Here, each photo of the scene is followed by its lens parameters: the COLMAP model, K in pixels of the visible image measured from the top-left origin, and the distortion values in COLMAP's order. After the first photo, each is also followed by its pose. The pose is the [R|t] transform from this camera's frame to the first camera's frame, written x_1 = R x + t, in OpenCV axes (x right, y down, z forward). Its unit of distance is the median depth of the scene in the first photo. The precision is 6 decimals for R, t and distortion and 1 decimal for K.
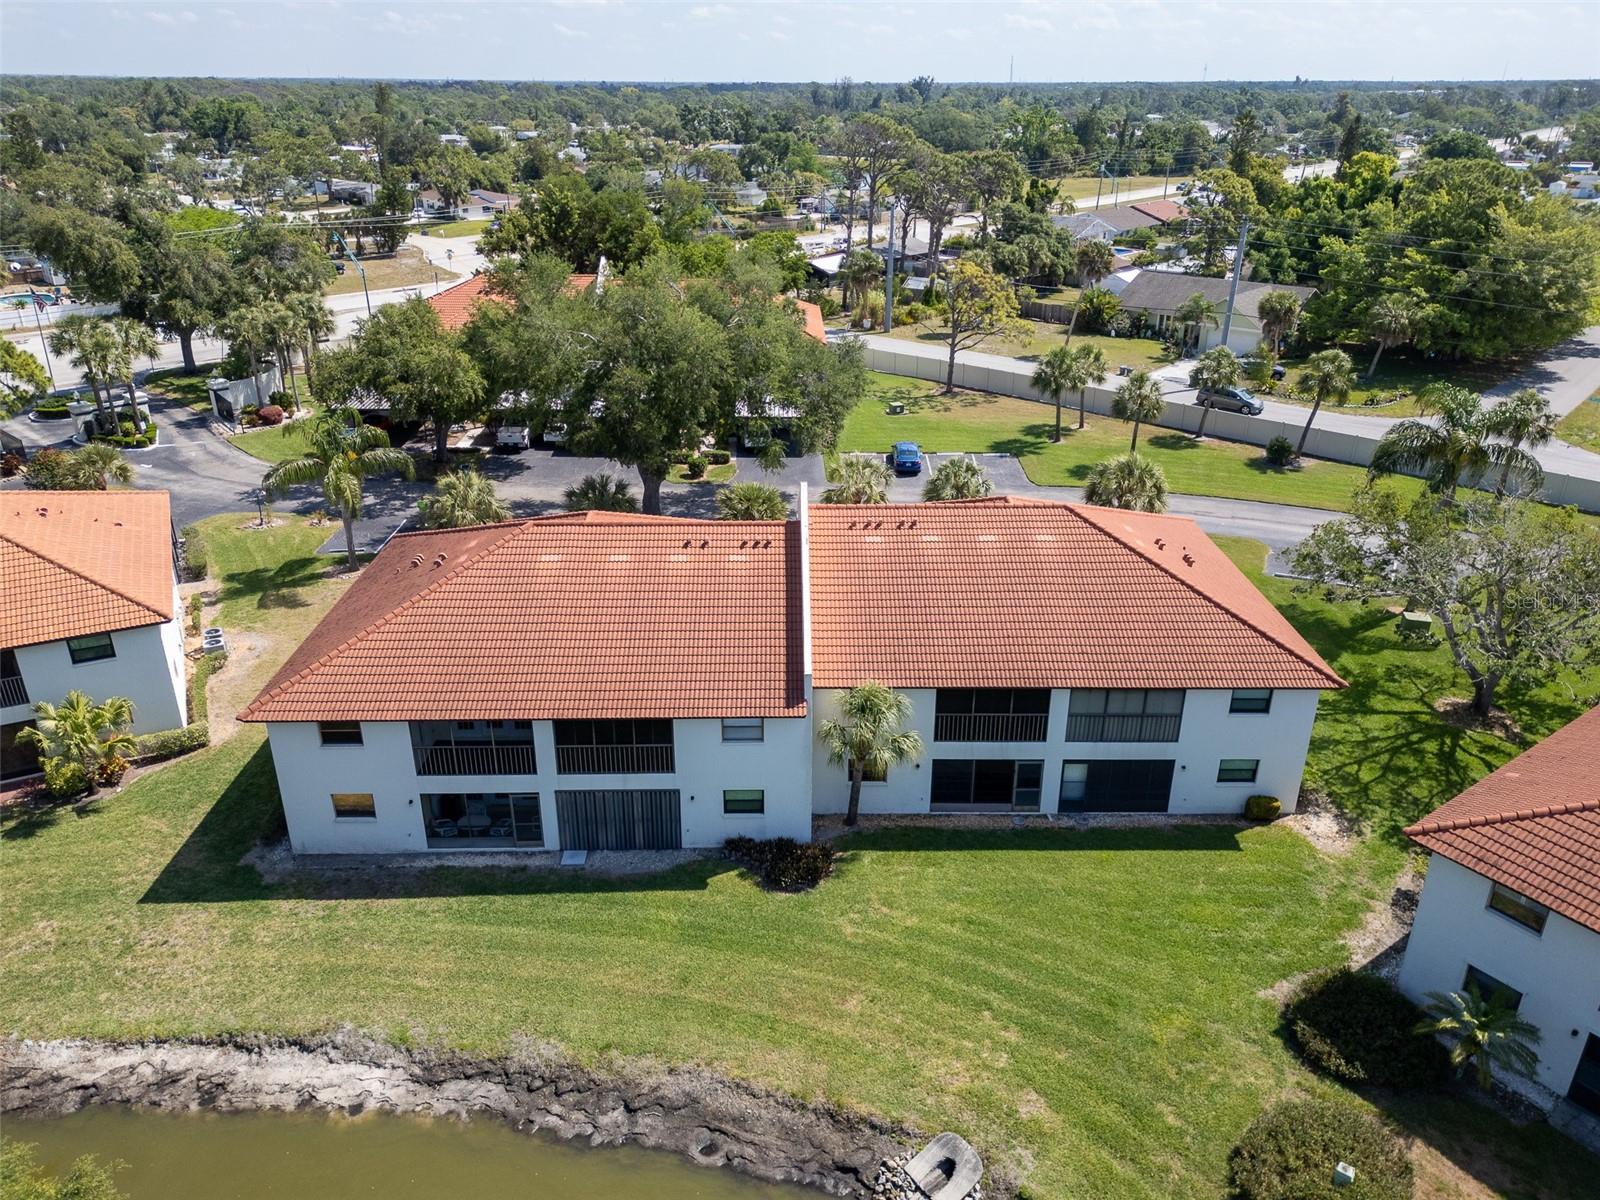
lens RADIAL K [[1121.0, 0, 800.0], [0, 1121.0, 600.0], [0, 0, 1]] dist [0.065270, -0.063066]
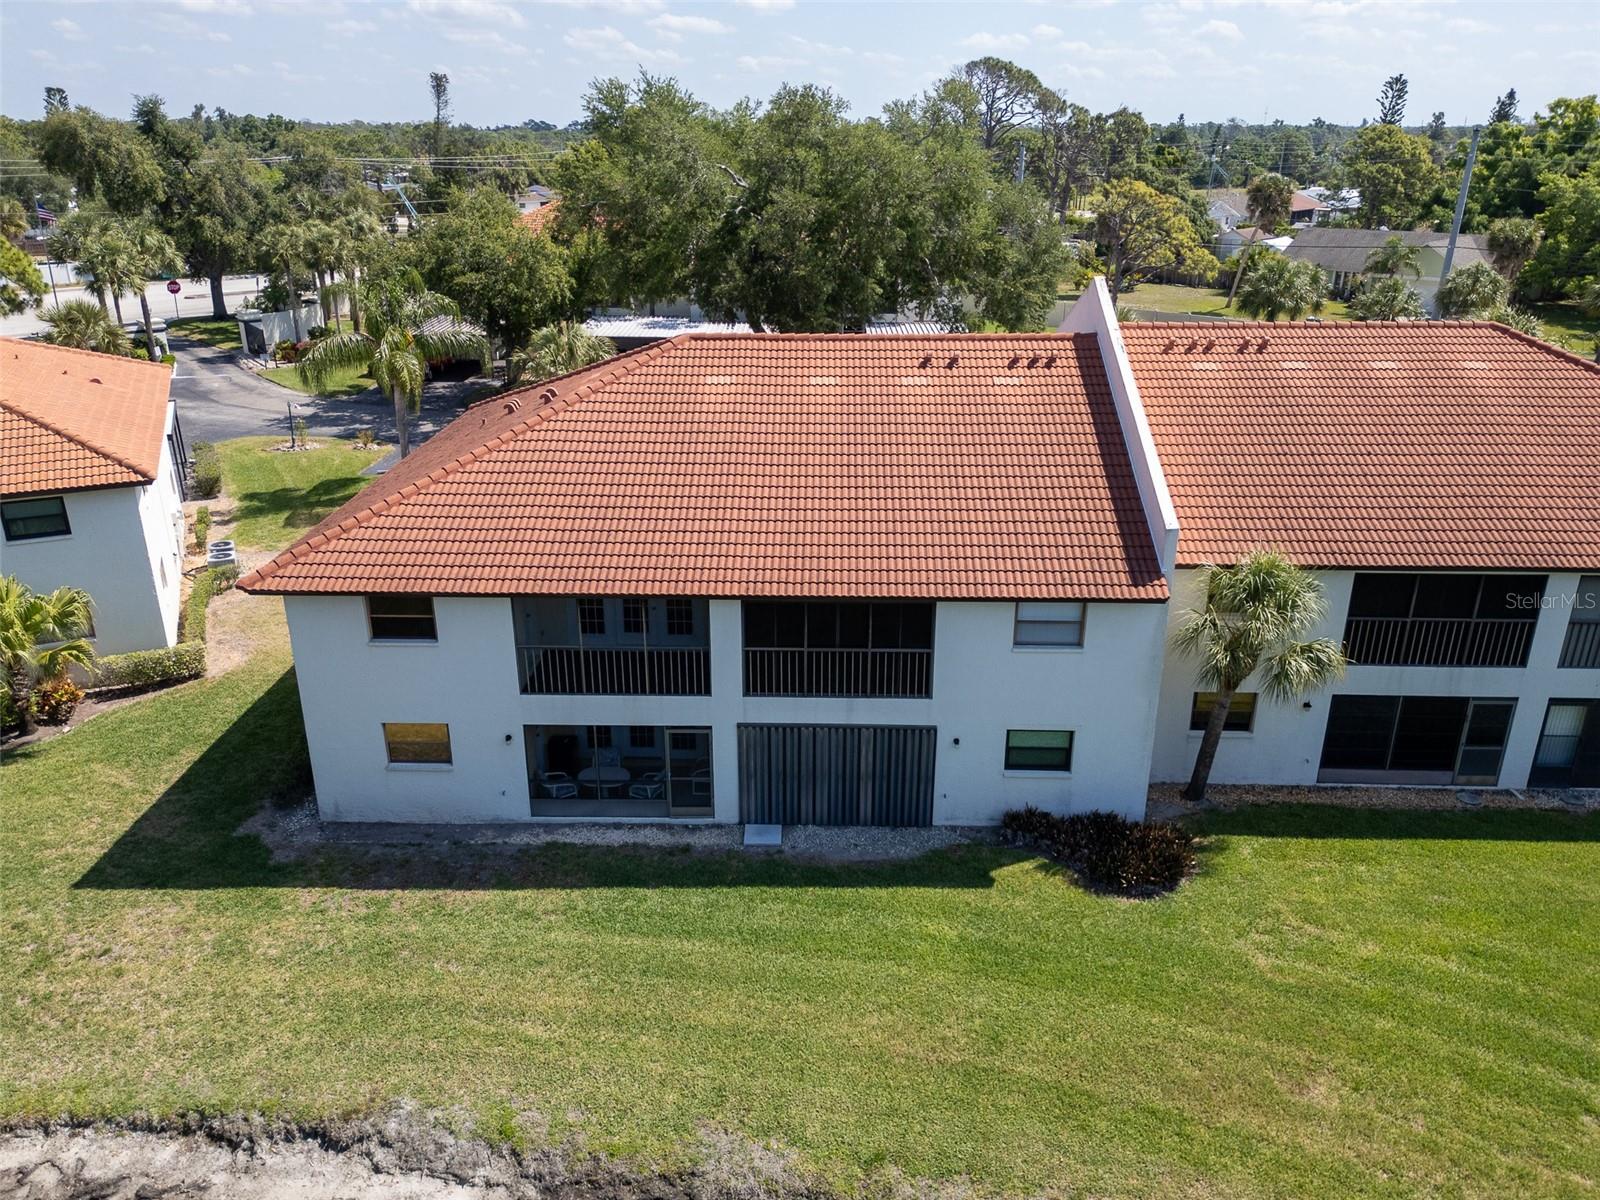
lens RADIAL K [[1156.5, 0, 800.0], [0, 1156.5, 600.0], [0, 0, 1]] dist [0.066958, -0.063919]
pose [[0.999255, 0.010949, -0.037004, -0.158170], [-0.012637, 0.998876, -0.045677, 0.128045], [0.036462, 0.046110, 0.998271, 0.356407]]
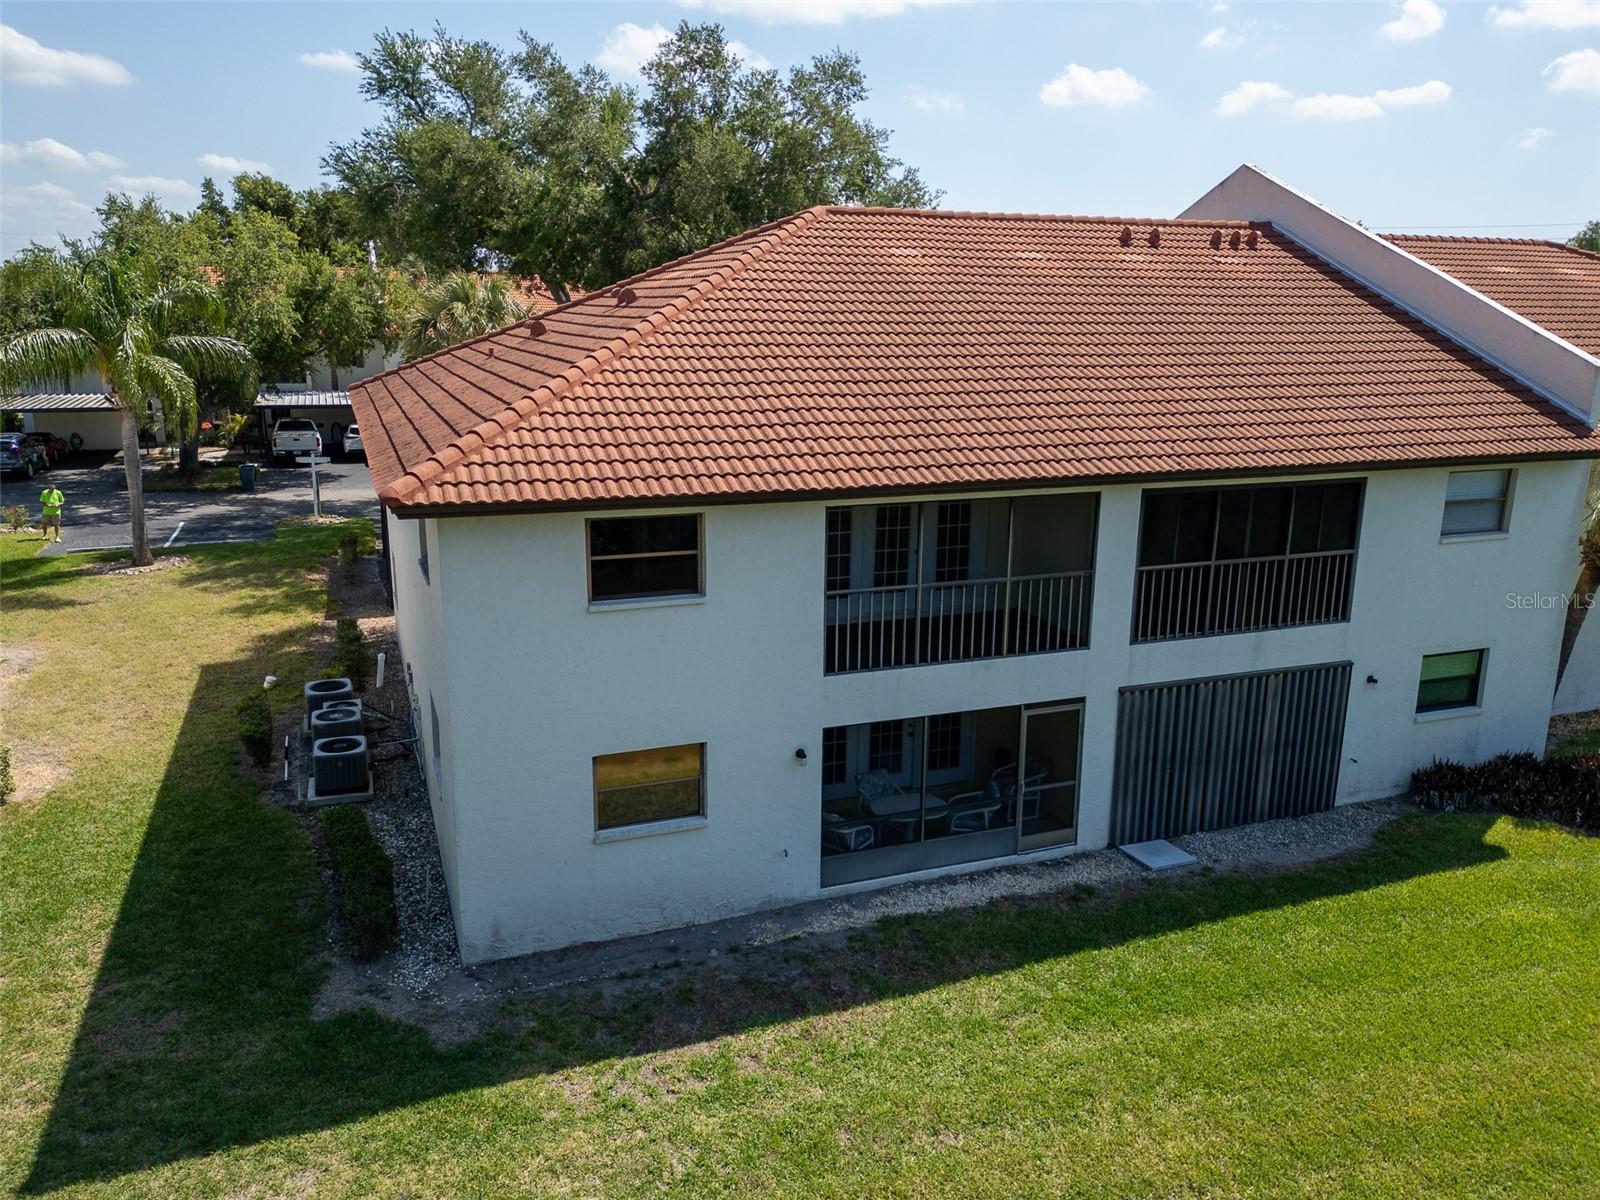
lens RADIAL K [[1149.0, 0, 799.8], [0, 1149.0, 688.0], [0, 0, 1]] dist [0.098274, -0.134950]
pose [[0.938618, -0.103137, 0.329180, -0.460750], [0.137862, 0.986892, -0.083890, 0.185888], [-0.316213, 0.124122, 0.940533, 0.631756]]
